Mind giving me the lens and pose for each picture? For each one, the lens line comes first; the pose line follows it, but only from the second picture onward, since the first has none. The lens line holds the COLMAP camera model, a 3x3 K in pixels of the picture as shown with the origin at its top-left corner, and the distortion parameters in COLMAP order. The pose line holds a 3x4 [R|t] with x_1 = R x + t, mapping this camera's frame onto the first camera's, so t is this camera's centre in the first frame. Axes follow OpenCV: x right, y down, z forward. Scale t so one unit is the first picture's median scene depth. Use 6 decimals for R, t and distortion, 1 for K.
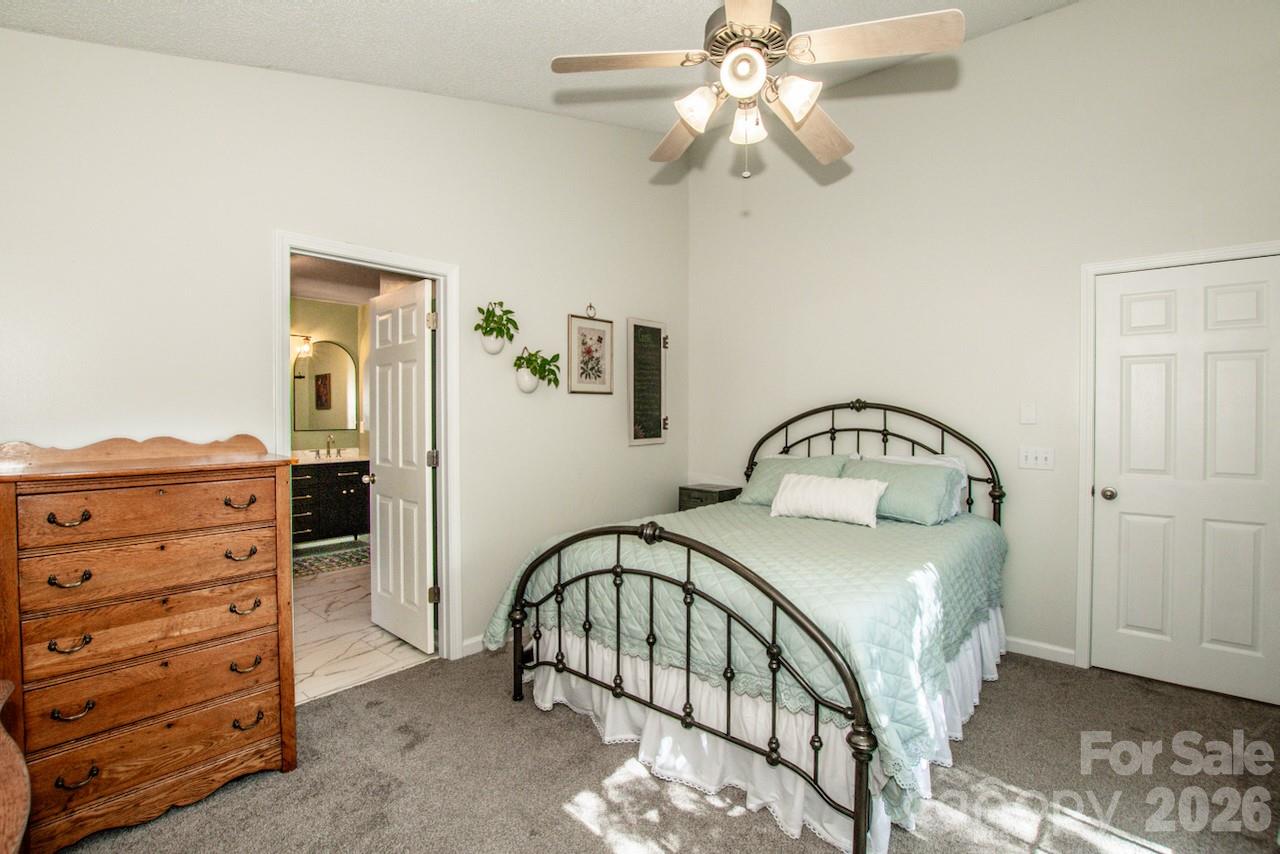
lens RADIAL K [[579.5, 0, 617.8], [0, 579.5, 425.7], [0, 0, 1]] dist [-0.042051, 0.001016]
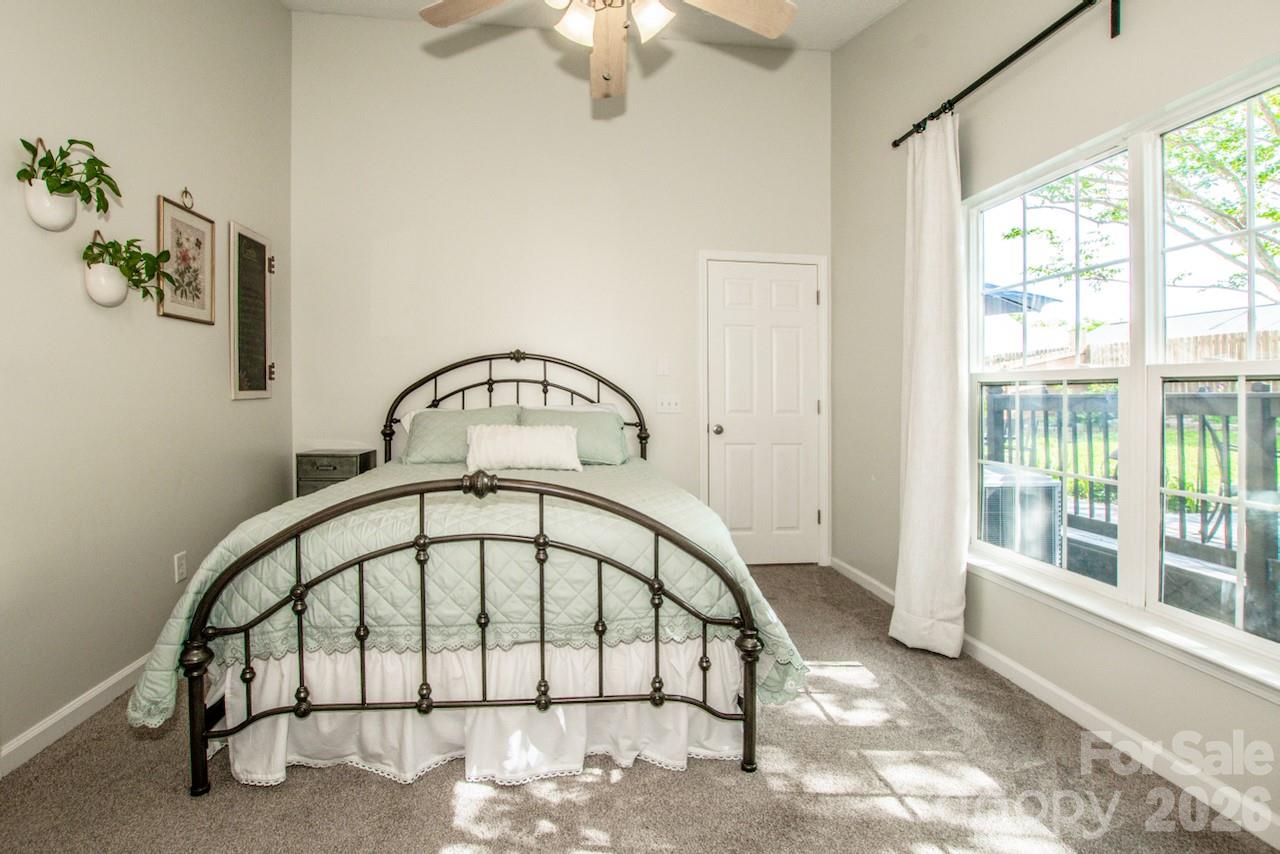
lens RADIAL K [[604.9, 0, 603.6], [0, 604.9, 404.8], [0, 0, 1]] dist [-0.047930, 0.000246]
pose [[0.671875, -0.002920, 0.740659, -0.343609], [-0.000571, 0.999990, 0.004460, 0.059783], [-0.740665, -0.003419, 0.671866, 0.263318]]
